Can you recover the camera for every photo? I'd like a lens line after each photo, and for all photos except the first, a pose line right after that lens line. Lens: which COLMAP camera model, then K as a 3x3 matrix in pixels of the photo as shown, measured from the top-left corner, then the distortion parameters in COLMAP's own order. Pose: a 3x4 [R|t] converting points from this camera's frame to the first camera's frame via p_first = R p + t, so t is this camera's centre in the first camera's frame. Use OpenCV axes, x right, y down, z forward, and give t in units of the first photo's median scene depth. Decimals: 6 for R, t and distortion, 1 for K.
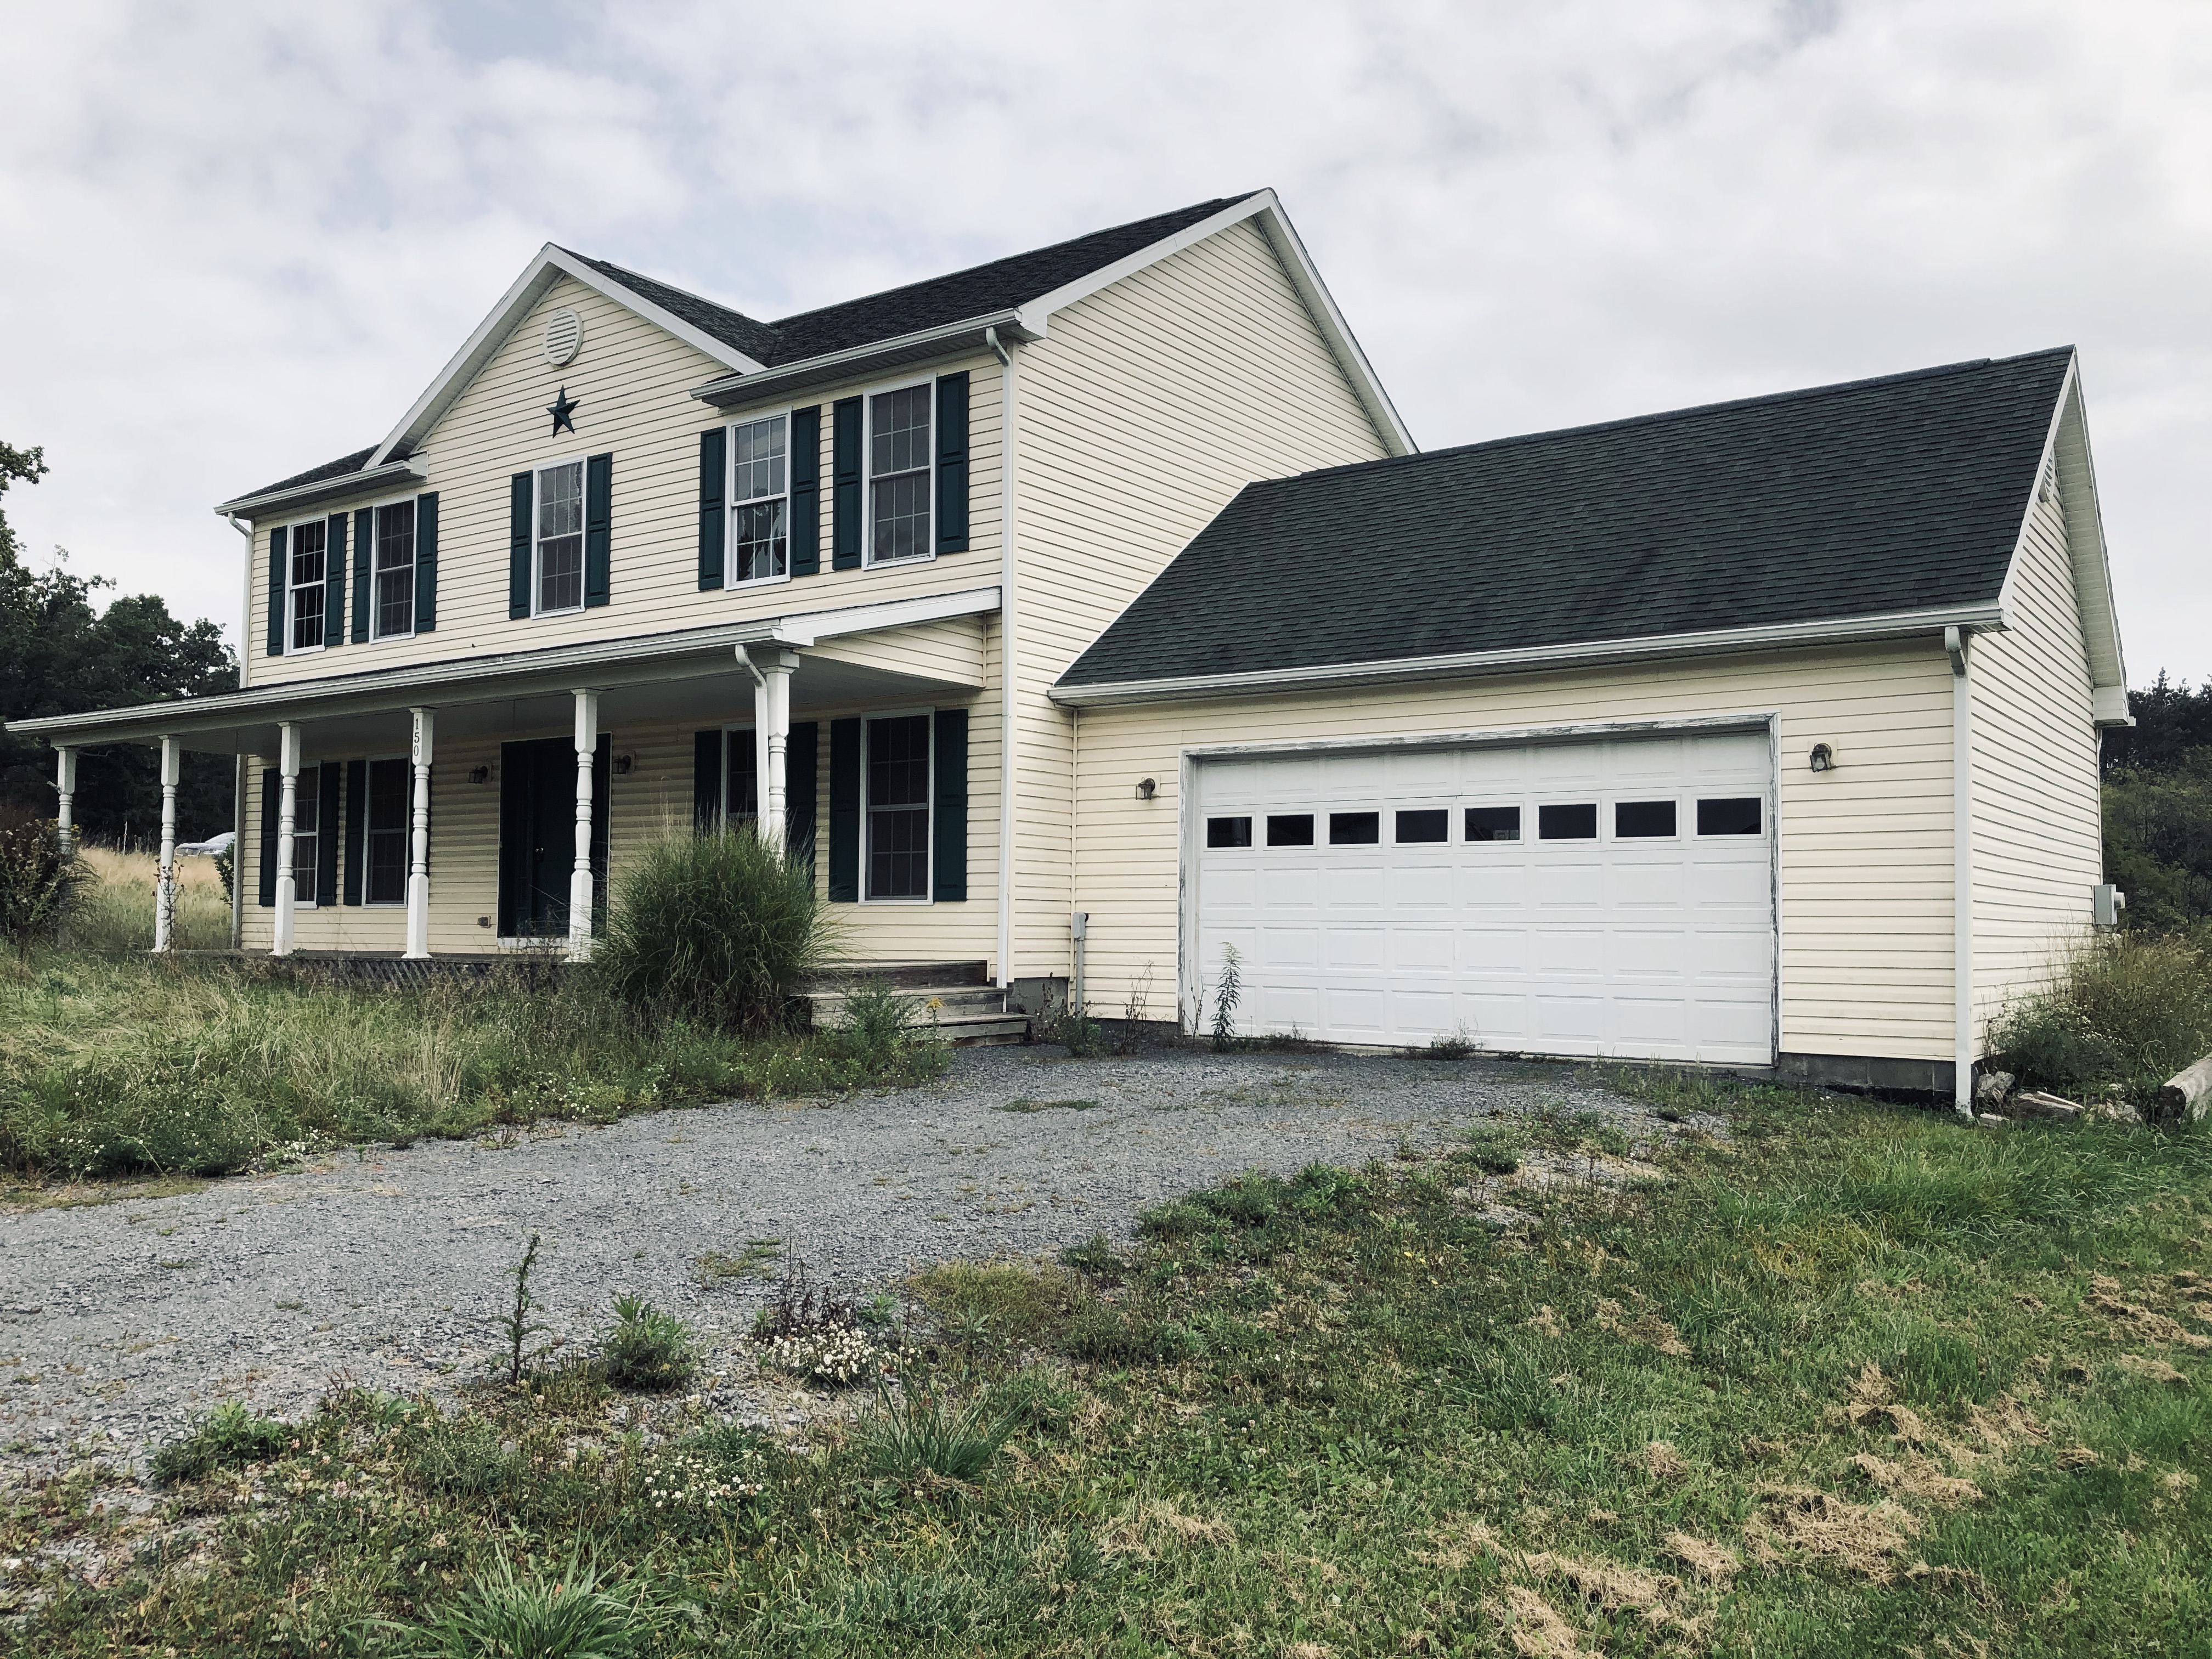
lens RADIAL K [[1820.3, 0, 1106.0], [0, 1820.3, 829.5], [0, 0, 1]] dist [0.029881, -0.010122]
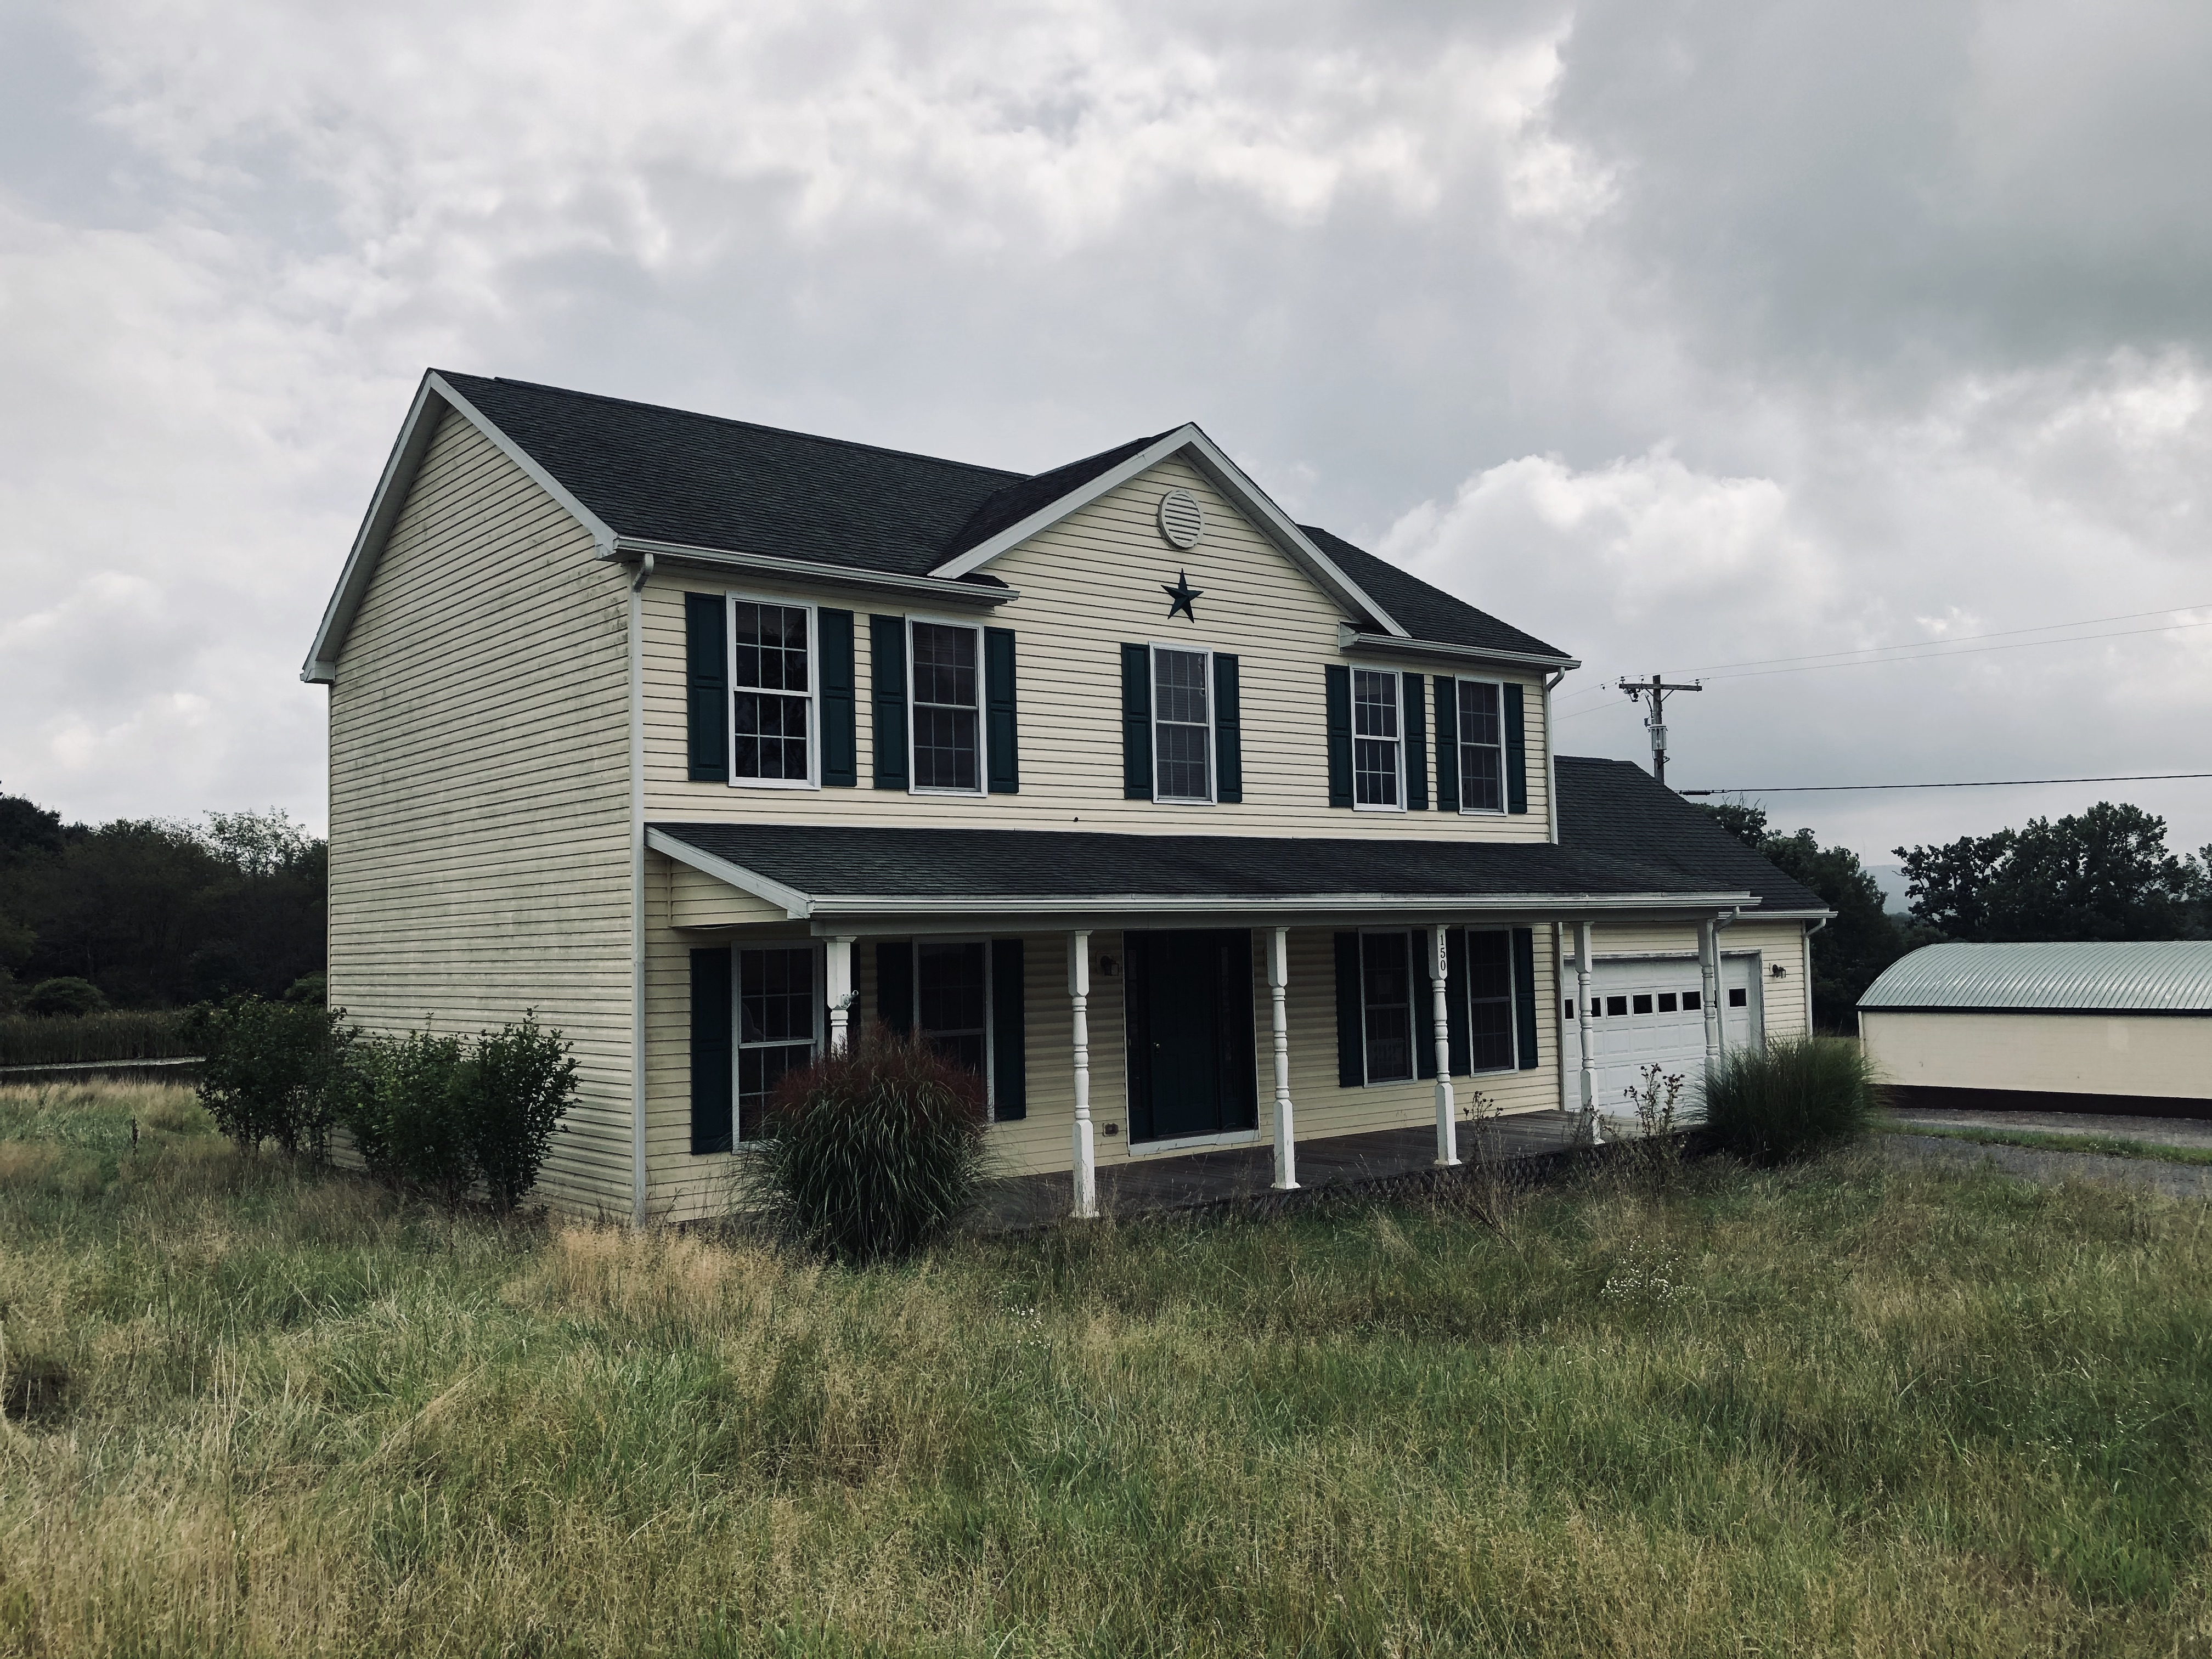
lens RADIAL K [[1820.3, 0, 1106.0], [0, 1820.3, 829.5], [0, 0, 1]] dist [0.029881, -0.010122]
pose [[0.264217, 0.046078, 0.963362, -1.260465], [-0.028903, 0.998788, -0.039846, -0.064242], [-0.964030, -0.017316, 0.265228, 0.788512]]
